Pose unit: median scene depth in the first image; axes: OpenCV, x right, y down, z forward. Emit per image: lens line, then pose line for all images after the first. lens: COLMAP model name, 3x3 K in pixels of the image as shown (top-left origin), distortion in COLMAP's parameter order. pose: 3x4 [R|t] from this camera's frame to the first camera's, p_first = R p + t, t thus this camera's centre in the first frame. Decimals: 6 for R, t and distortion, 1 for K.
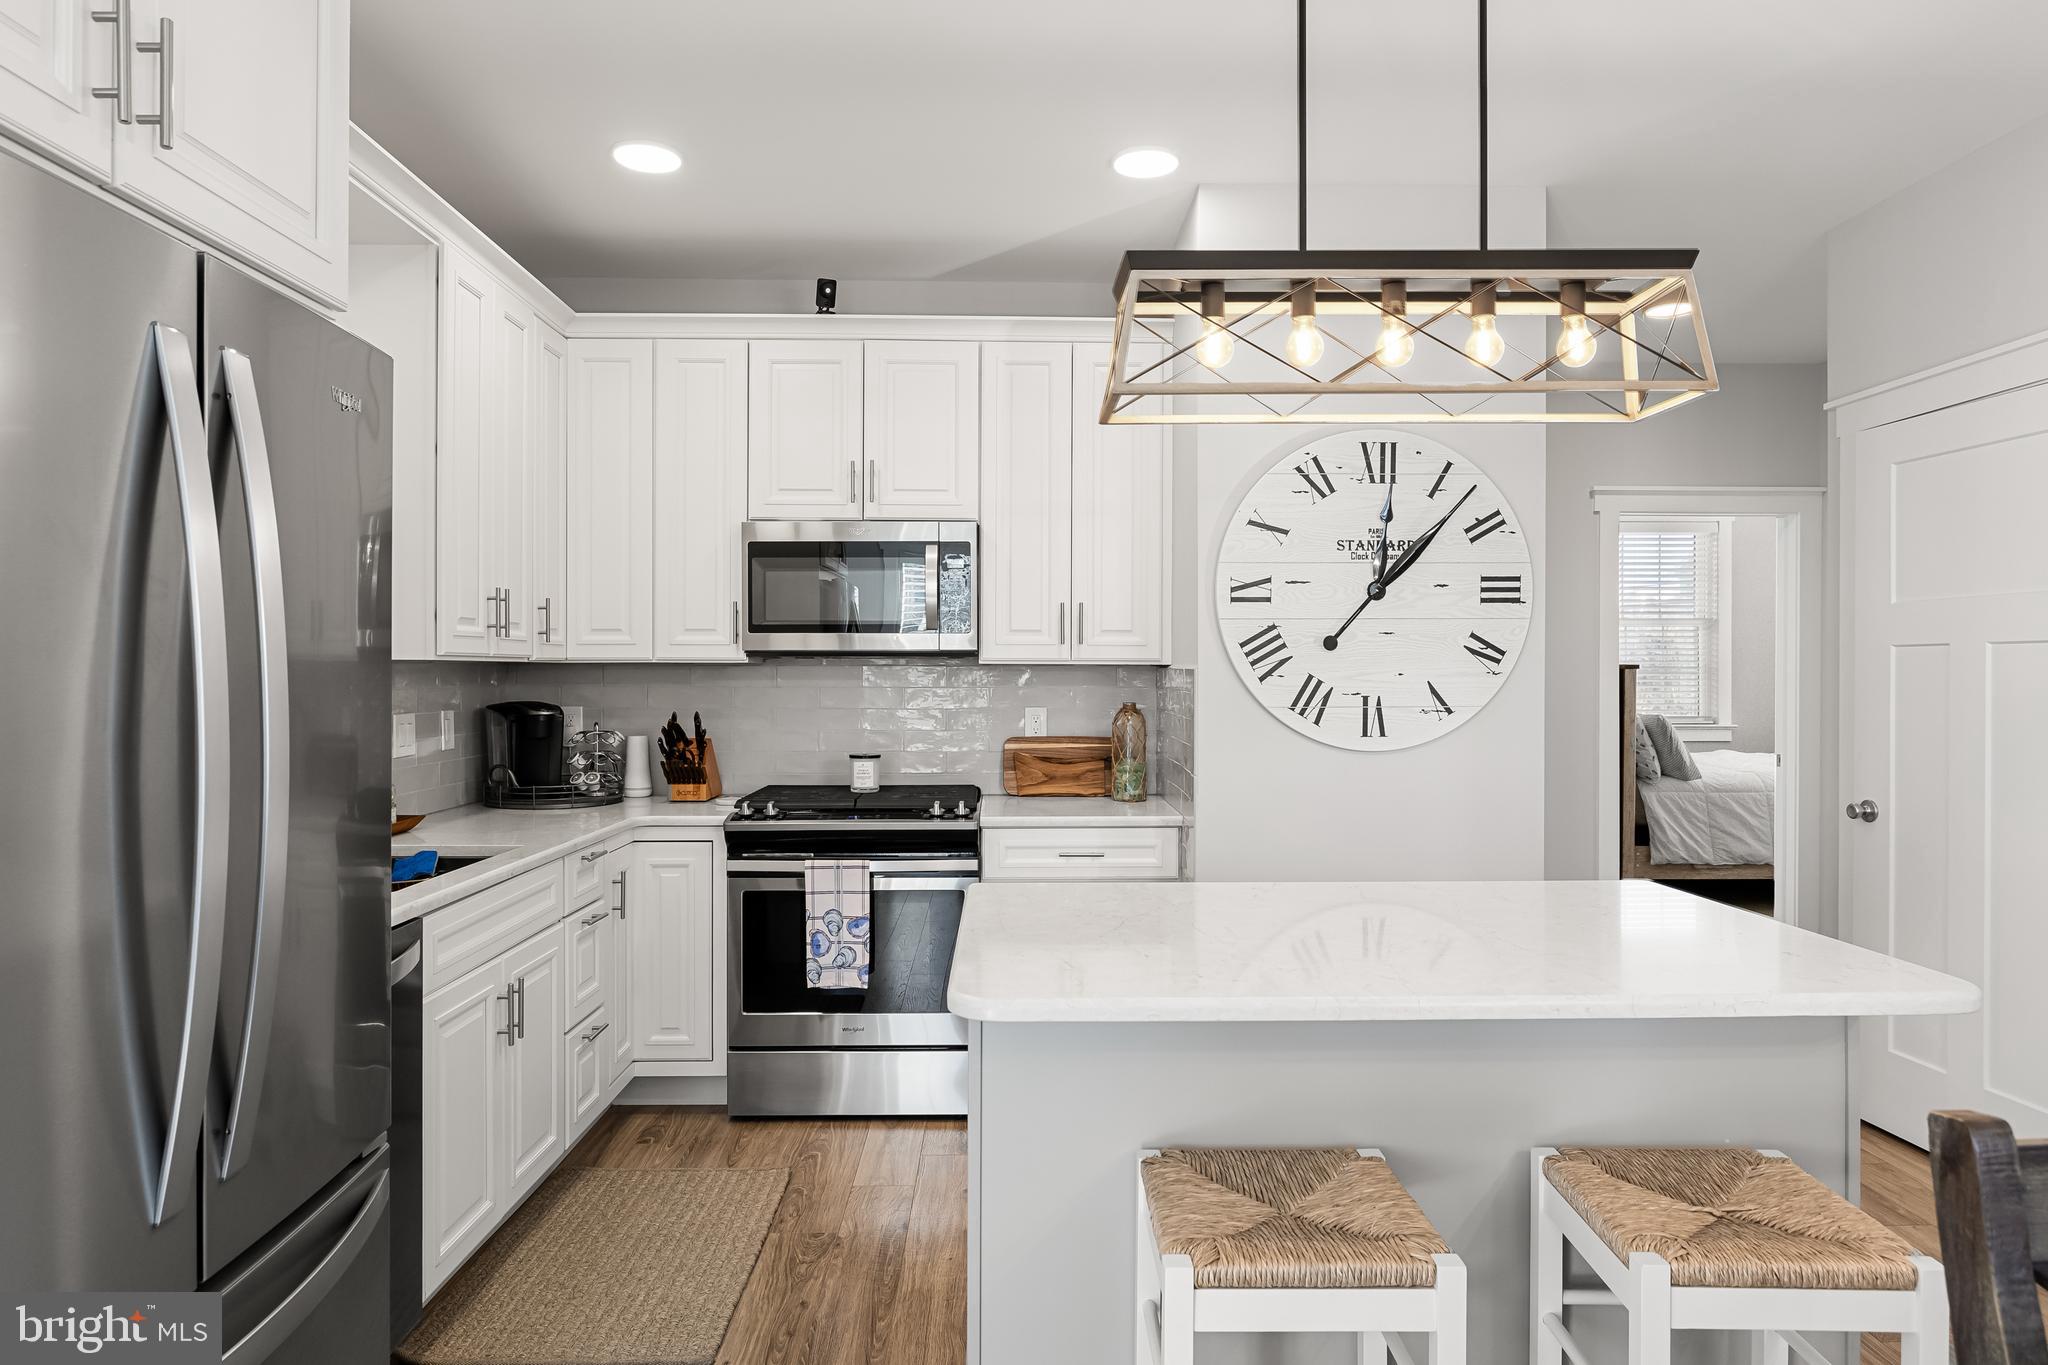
lens RADIAL K [[1197.6, 0, 1024.5], [0, 1197.6, 674.5], [0, 0, 1]] dist [-0.013943, 0.000986]
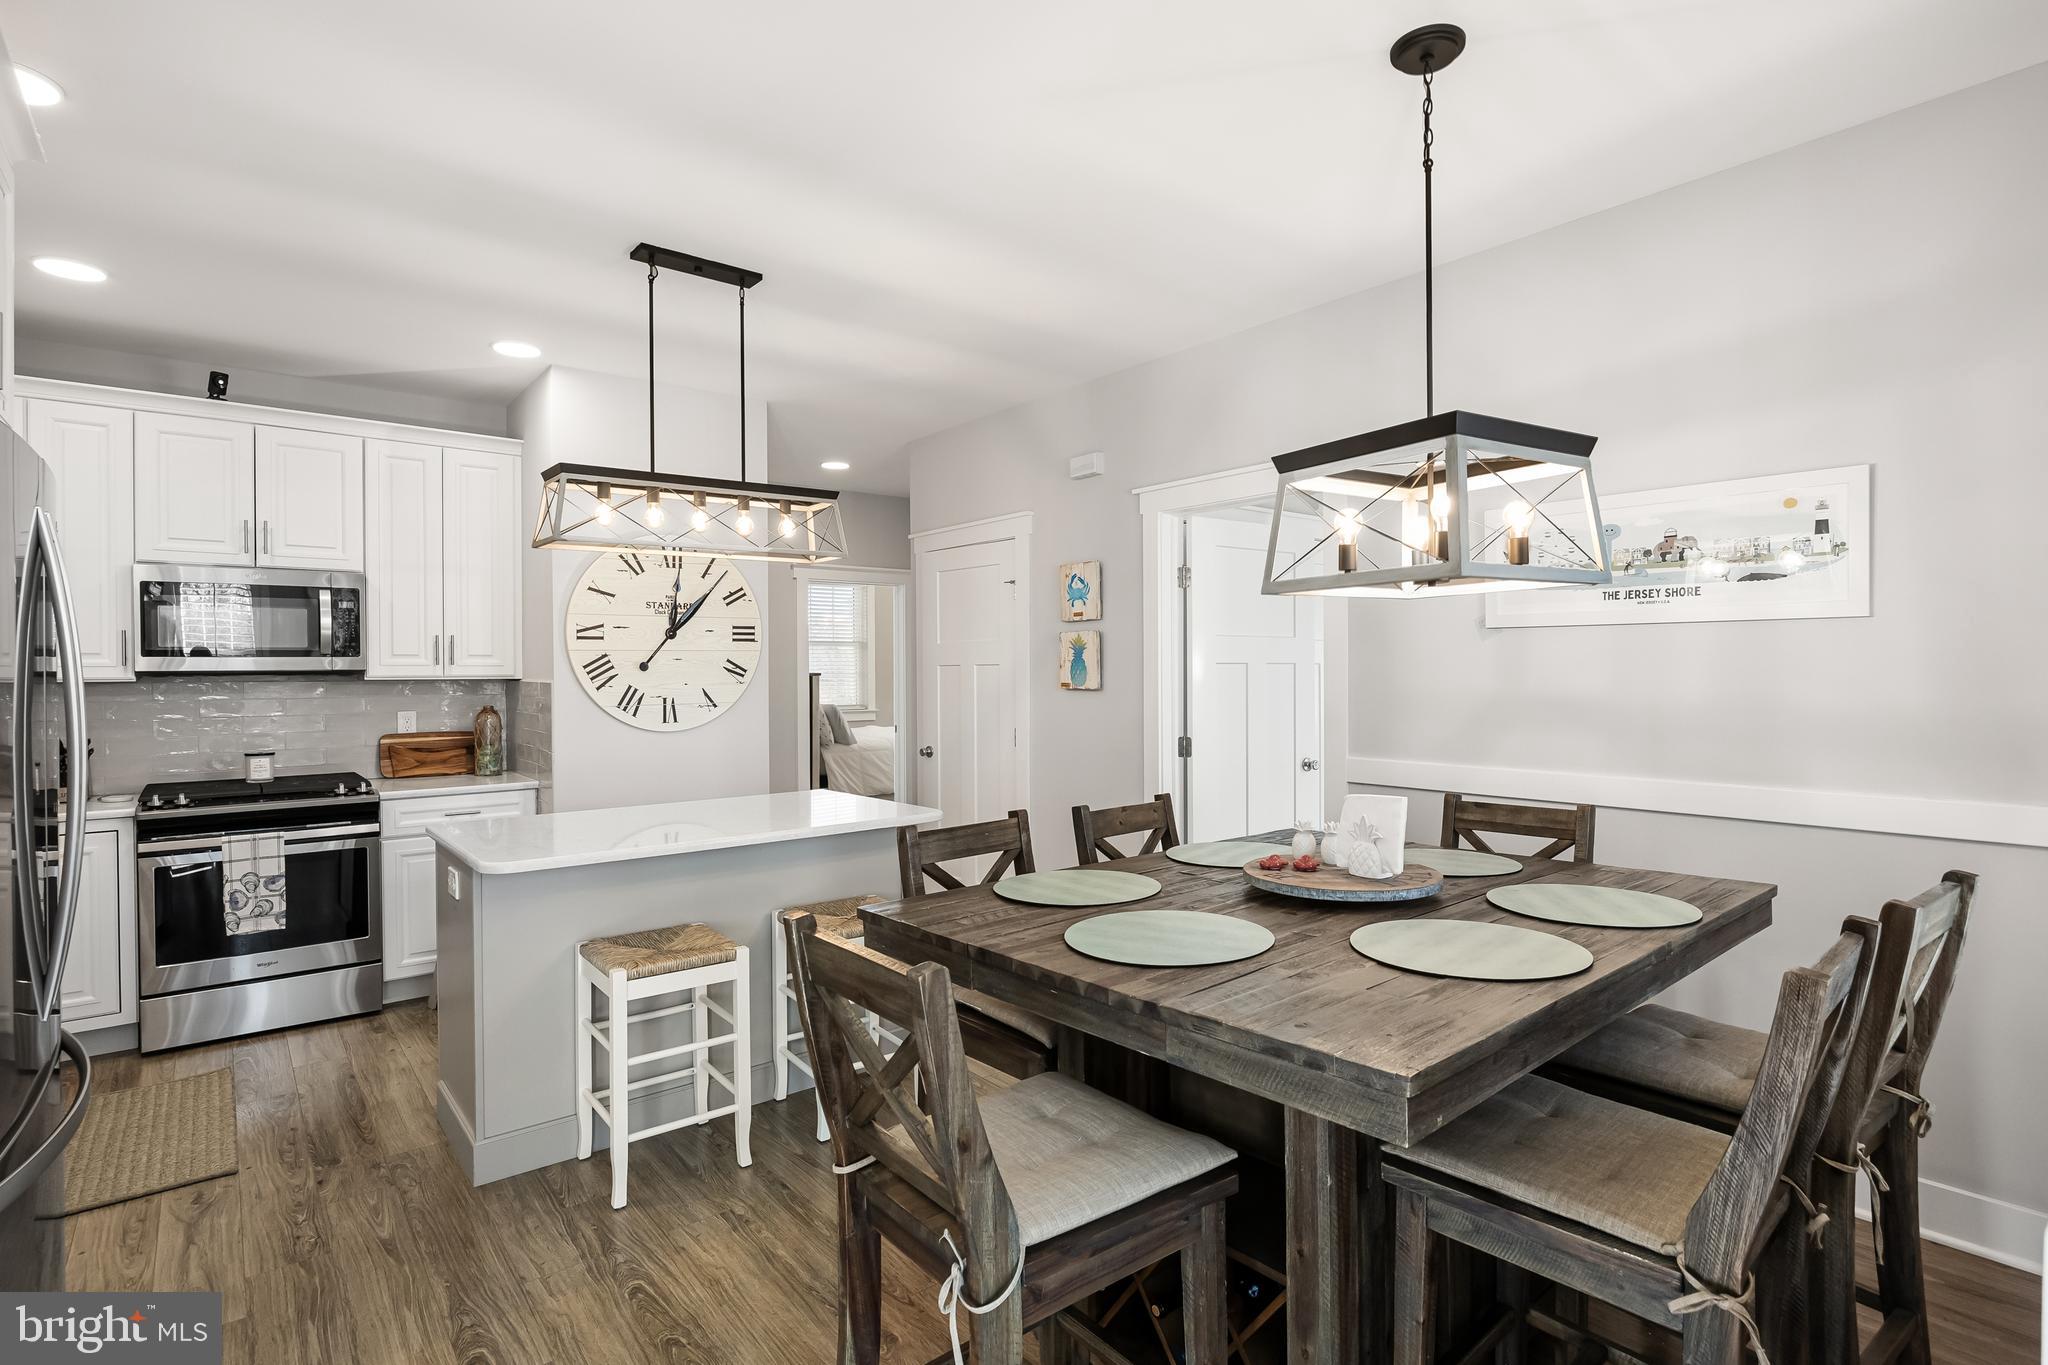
lens RADIAL K [[986.2, 0, 1036.7], [0, 986.2, 687.5], [0, 0, 1]] dist [-0.002831, -0.000213]
pose [[0.772027, -0.015834, 0.635392, -0.174129], [0.007904, 0.999852, 0.015312, -0.012519], [-0.635540, -0.006799, 0.772038, -0.354014]]
